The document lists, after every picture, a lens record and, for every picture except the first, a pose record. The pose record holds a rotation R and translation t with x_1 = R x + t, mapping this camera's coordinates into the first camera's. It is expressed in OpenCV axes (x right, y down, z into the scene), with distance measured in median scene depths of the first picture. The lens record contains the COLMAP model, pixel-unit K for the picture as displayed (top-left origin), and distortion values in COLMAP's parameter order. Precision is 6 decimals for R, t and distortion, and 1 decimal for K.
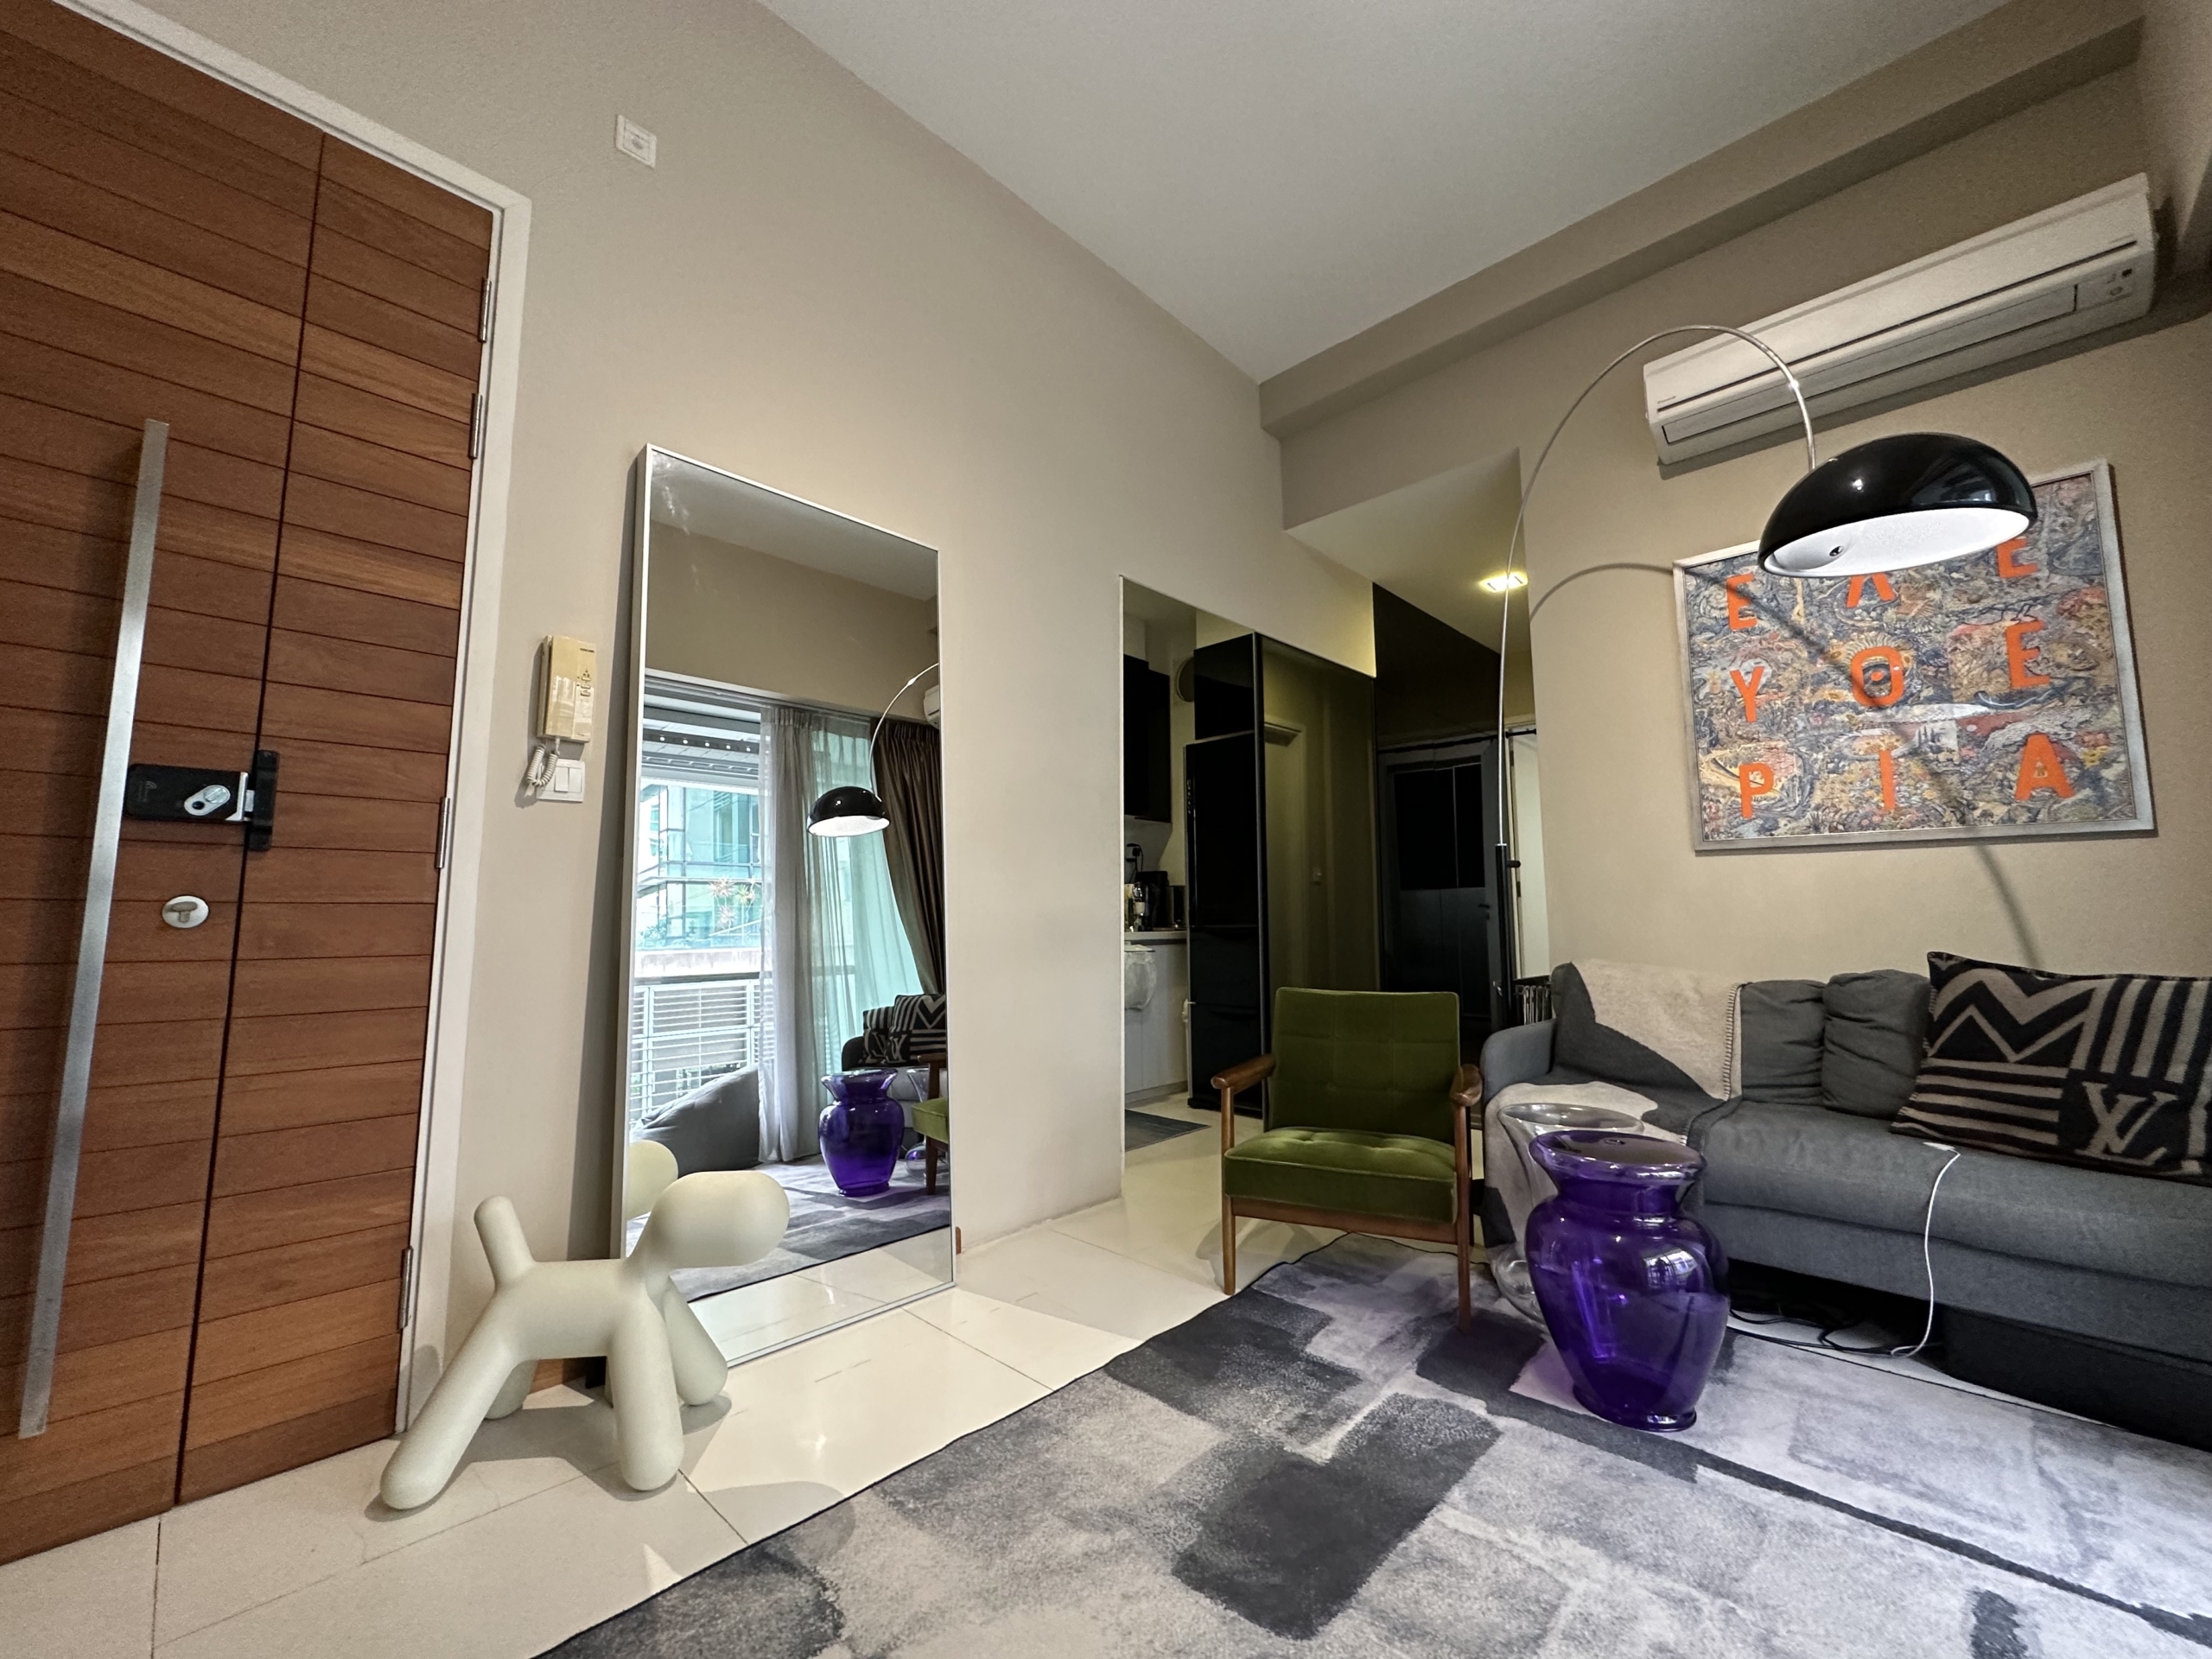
lens RADIAL K [[880.4, 0, 1105.8], [0, 880.4, 827.5], [0, 0, 1]] dist [0.001126, 0.000054]
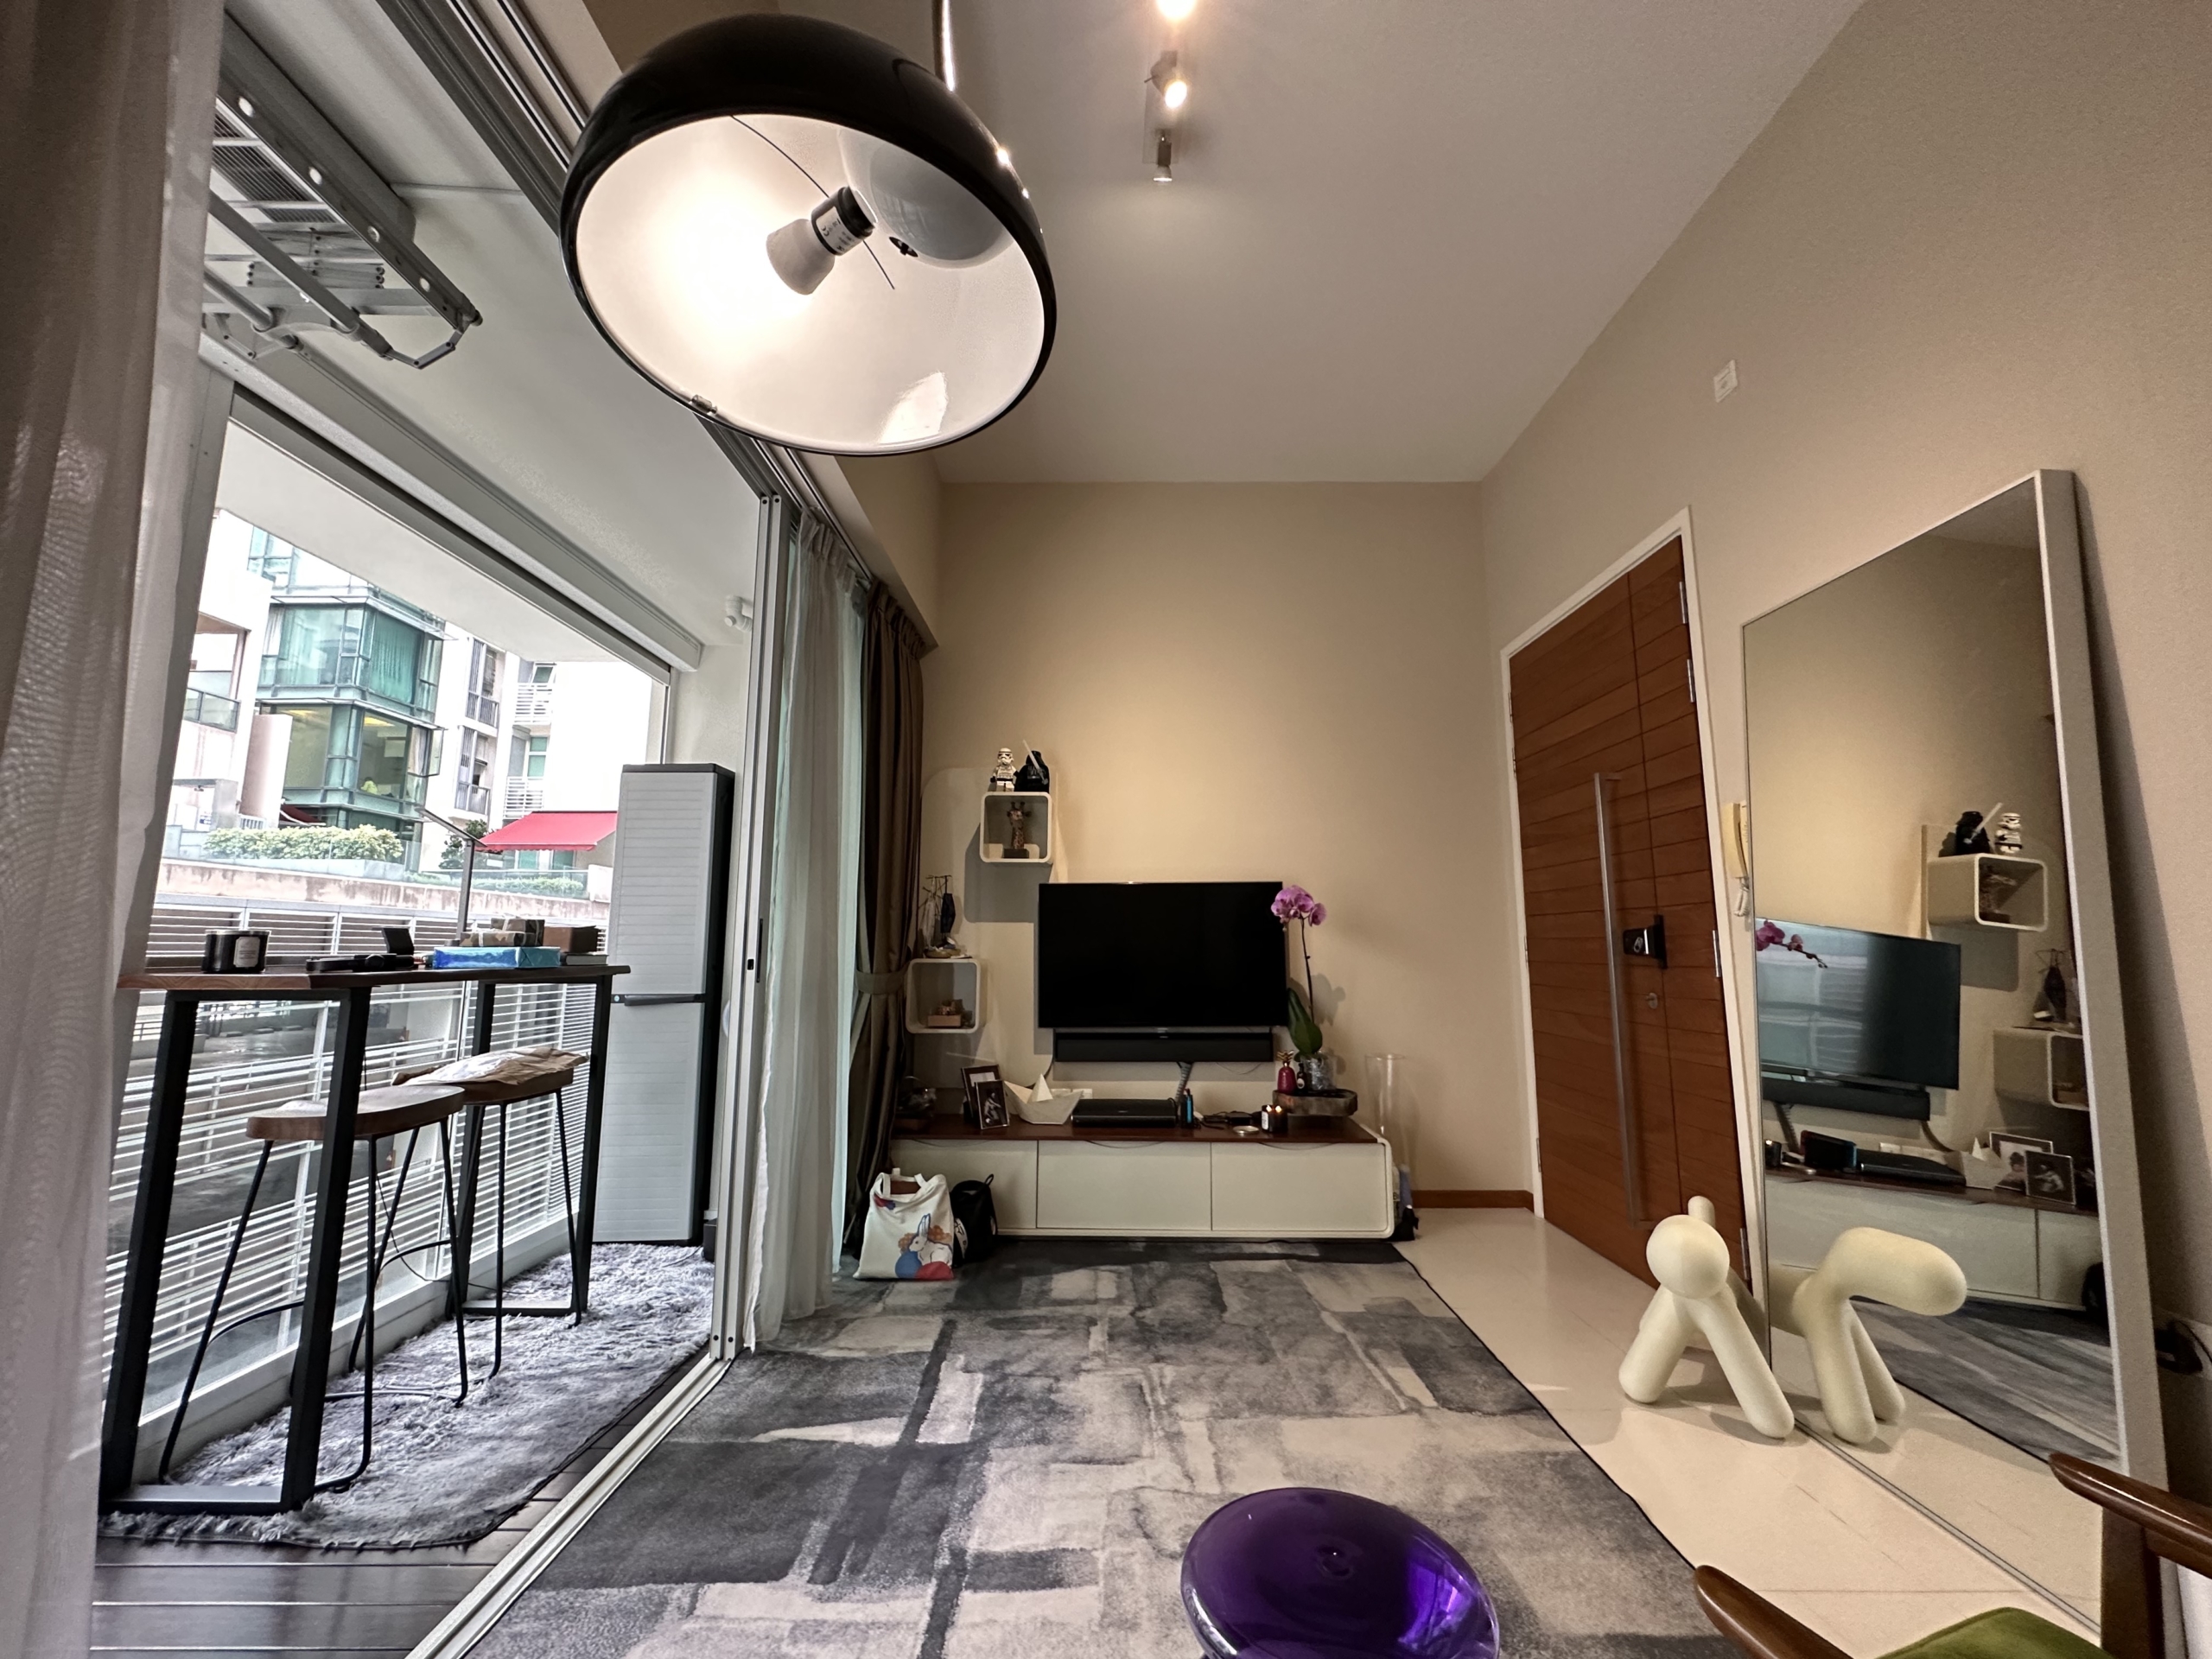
lens RADIAL K [[884.4, 0, 1102.3], [0, 884.4, 826.7], [0, 0, 1]] dist [-0.002049, -0.000508]
pose [[-0.722332, -0.097069, -0.684700, 0.785795], [0.071787, 0.974226, -0.213848, 0.031443], [0.687810, -0.203622, -0.696746, 0.997661]]
